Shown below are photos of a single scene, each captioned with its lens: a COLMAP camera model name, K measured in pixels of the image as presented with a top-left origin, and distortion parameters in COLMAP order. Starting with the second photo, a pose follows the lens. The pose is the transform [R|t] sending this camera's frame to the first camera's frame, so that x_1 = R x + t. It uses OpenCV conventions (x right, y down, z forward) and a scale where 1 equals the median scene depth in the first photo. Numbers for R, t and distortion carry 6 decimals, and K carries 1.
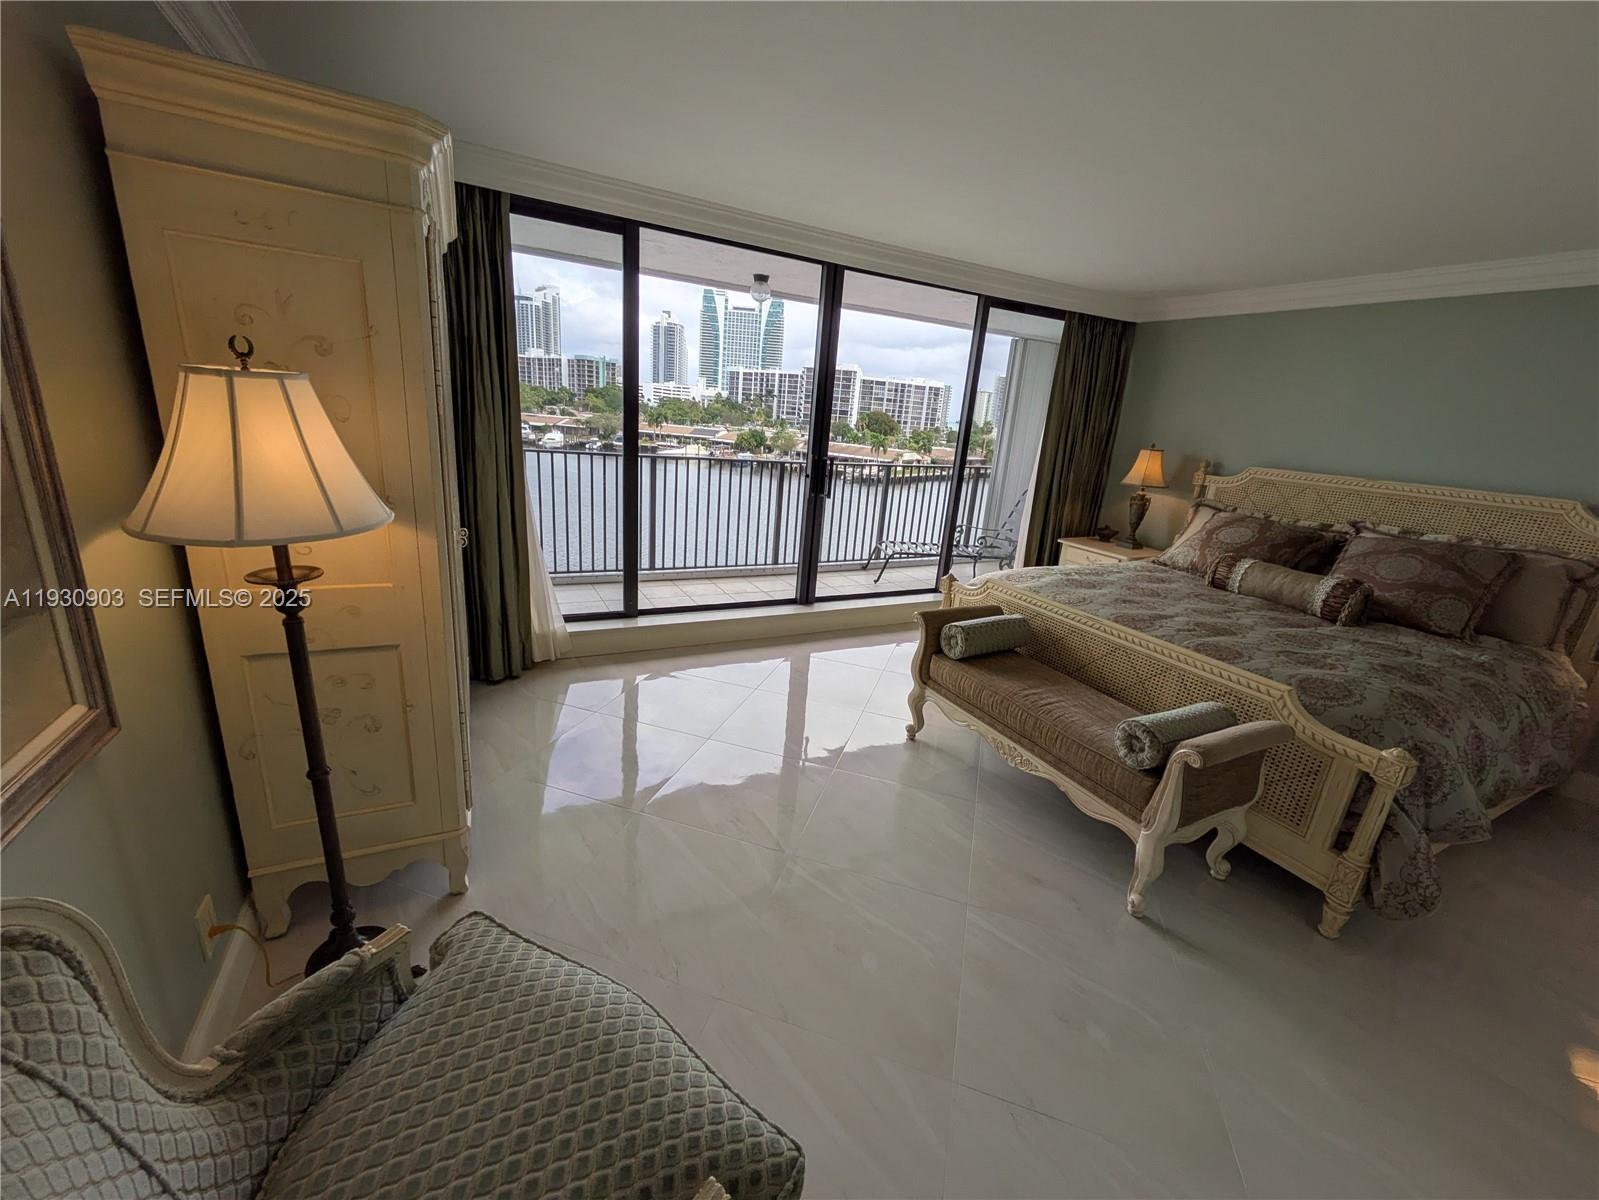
lens RADIAL K [[629.5, 0, 797.9], [0, 629.5, 599.0], [0, 0, 1]] dist [-0.000203, 0.001153]
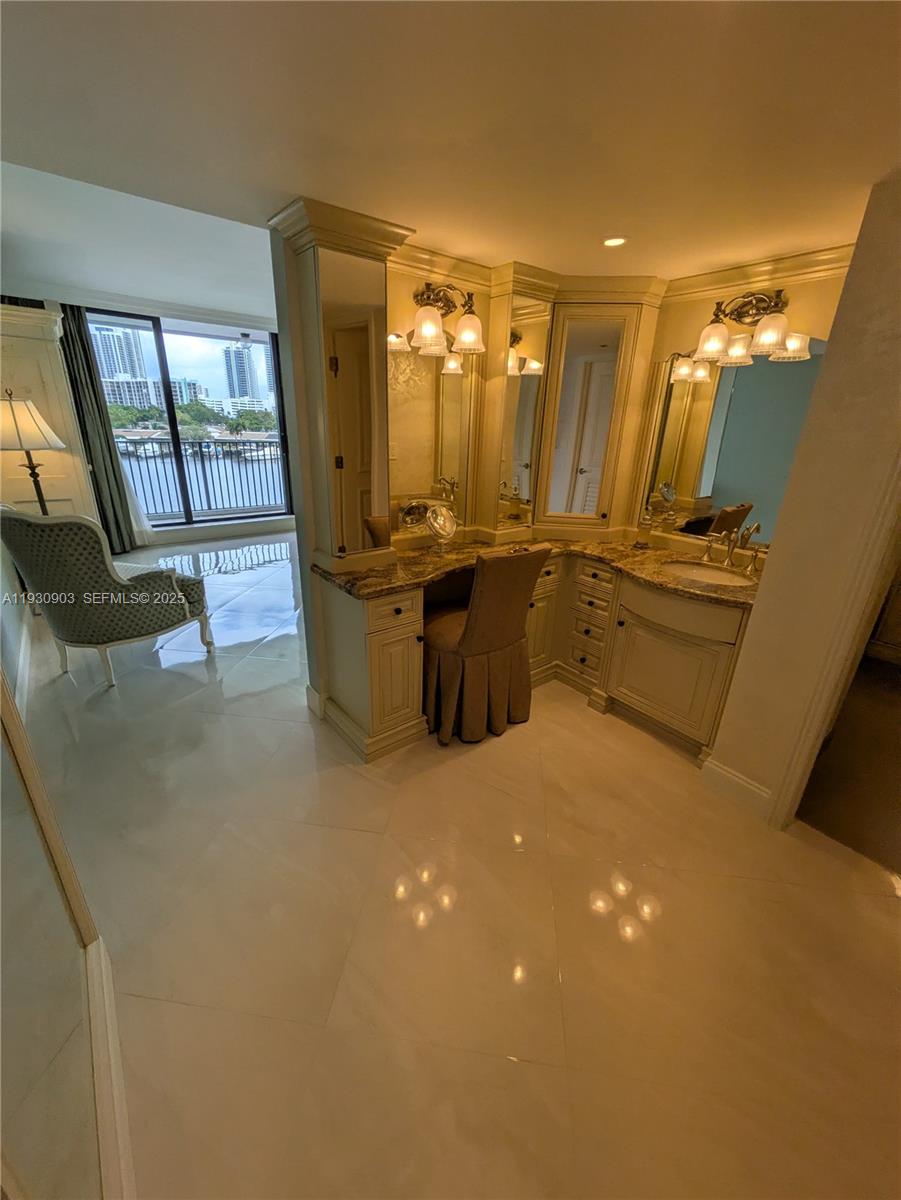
lens RADIAL K [[471.7, 0, 445.7], [0, 471.7, 598.7], [0, 0, 1]] dist [-0.002243, 0.001018]
pose [[0.982470, -0.110477, 0.150159, 0.287029], [0.097449, 0.991022, 0.091533, 0.218540], [-0.158923, -0.075296, 0.984416, -0.613032]]
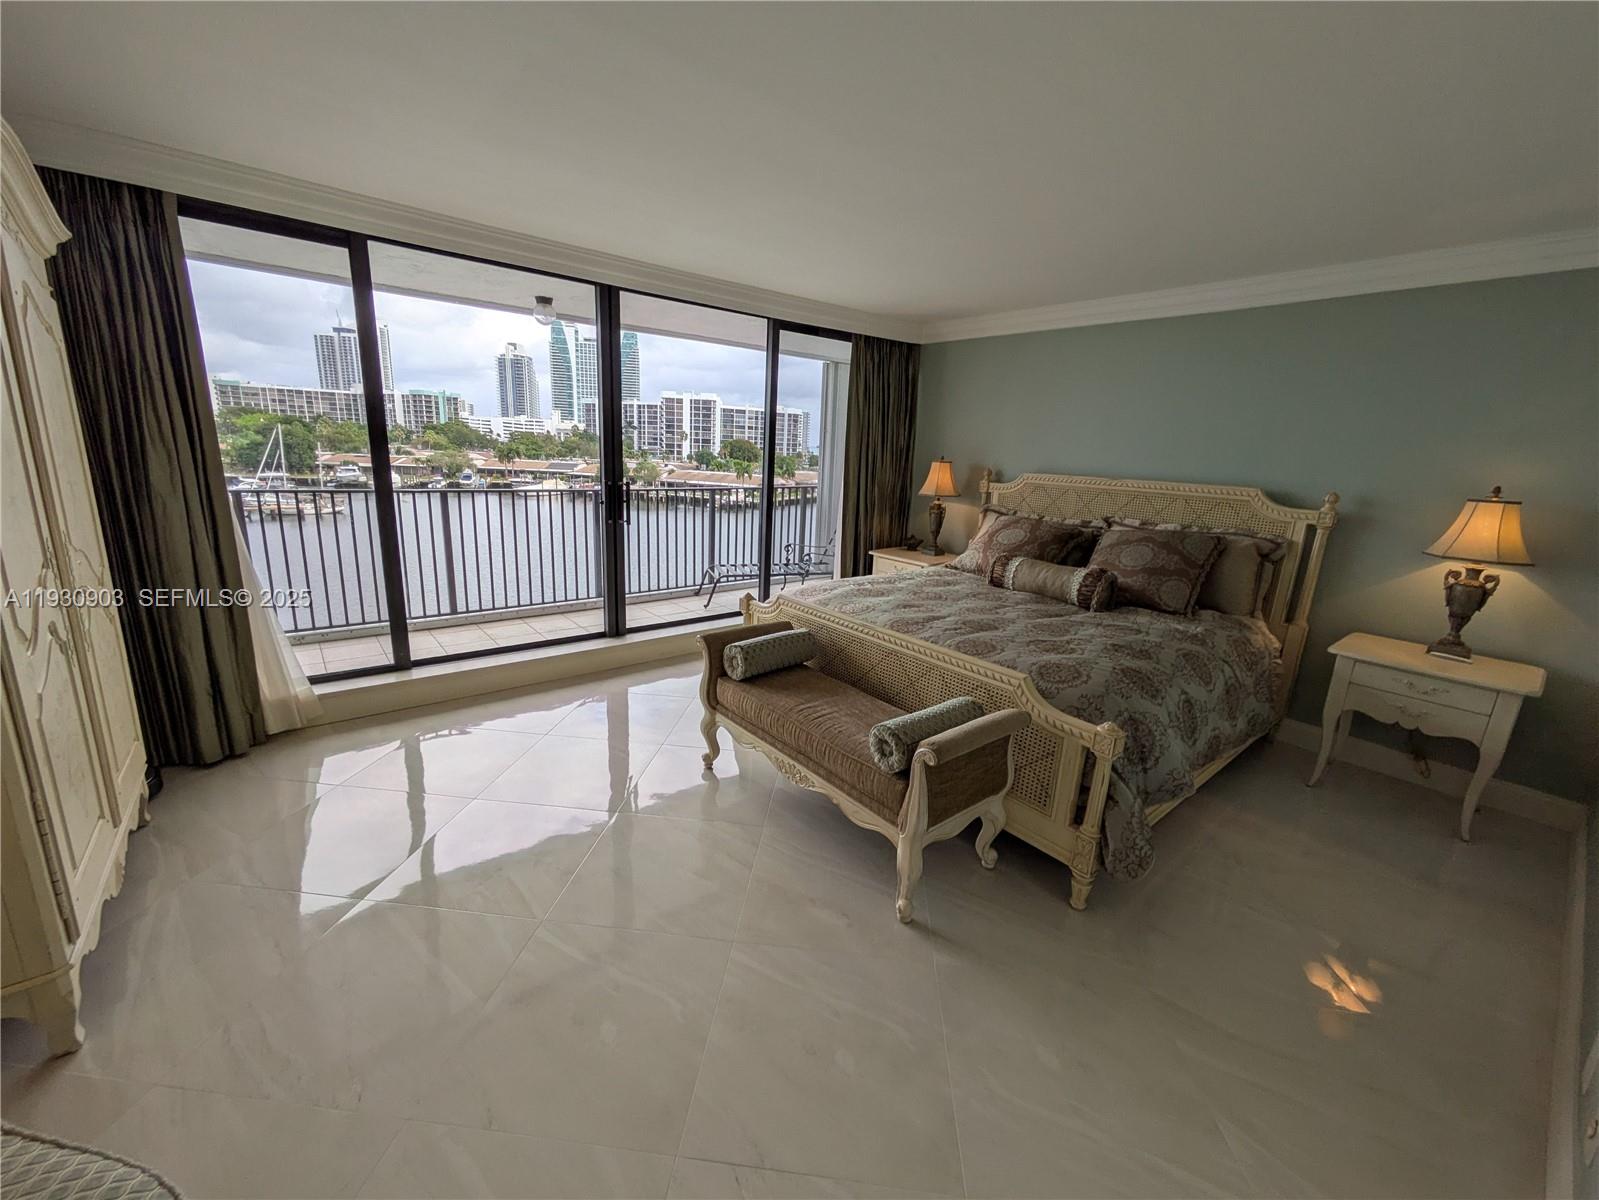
lens RADIAL K [[629.5, 0, 797.0], [0, 629.5, 598.4], [0, 0, 1]] dist [-0.000203, 0.001153]
pose [[0.978152, -0.081718, 0.191158, 0.130777], [0.089718, 0.995402, -0.033561, 0.008443], [-0.187536, 0.049978, 0.980985, 0.019308]]
